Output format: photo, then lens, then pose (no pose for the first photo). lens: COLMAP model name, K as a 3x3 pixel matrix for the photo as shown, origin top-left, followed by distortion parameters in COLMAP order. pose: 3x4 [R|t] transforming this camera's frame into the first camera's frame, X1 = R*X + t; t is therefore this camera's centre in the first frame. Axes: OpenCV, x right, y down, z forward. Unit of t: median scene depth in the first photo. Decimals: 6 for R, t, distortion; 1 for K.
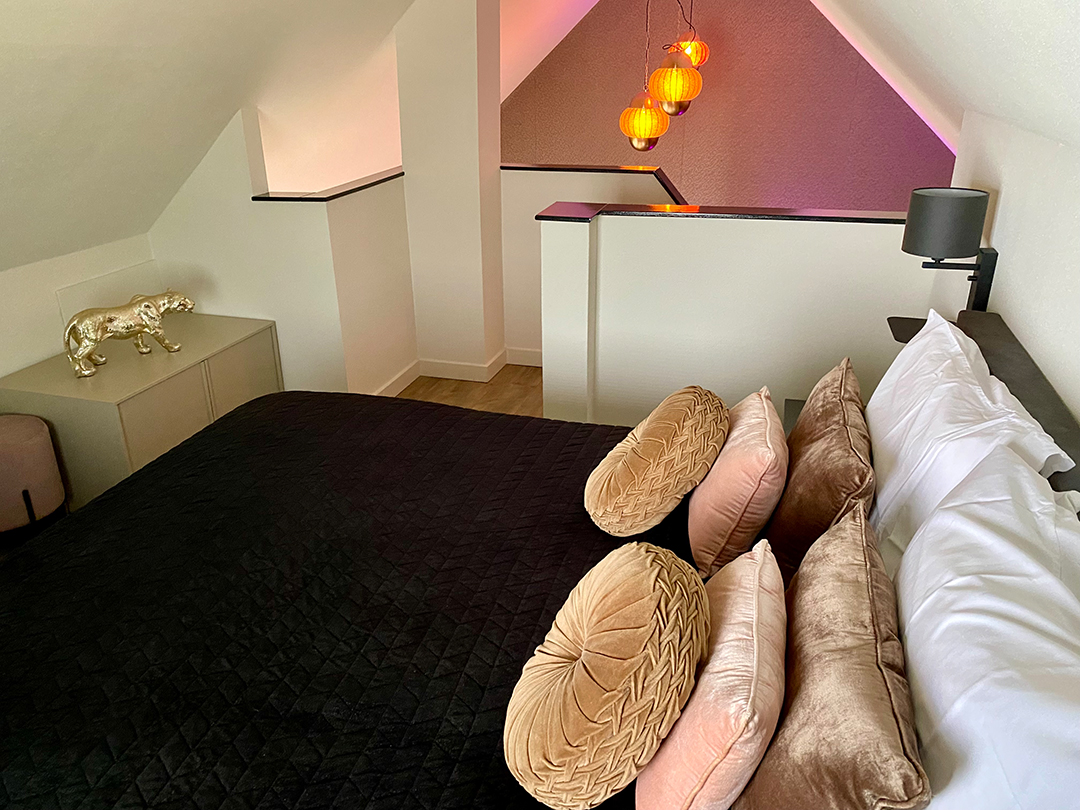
lens RADIAL K [[829.3, 0, 541.2], [0, 829.3, 404.7], [0, 0, 1]] dist [-0.035480, 0.034623]
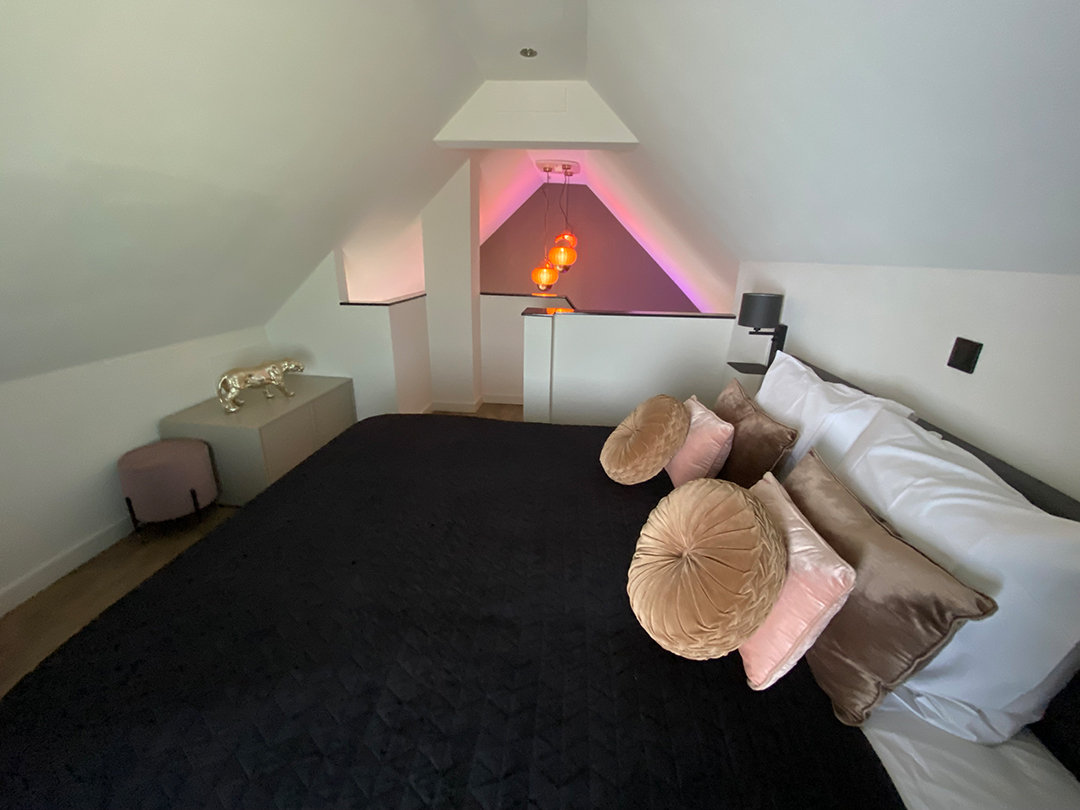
lens RADIAL K [[438.6, 0, 569.5], [0, 438.6, 400.2], [0, 0, 1]] dist [-0.011788, -0.002154]
pose [[0.976746, -0.029318, 0.212384, -0.112699], [0.043753, 0.997017, -0.063587, 0.021582], [-0.209886, 0.071401, 0.975115, 0.080172]]
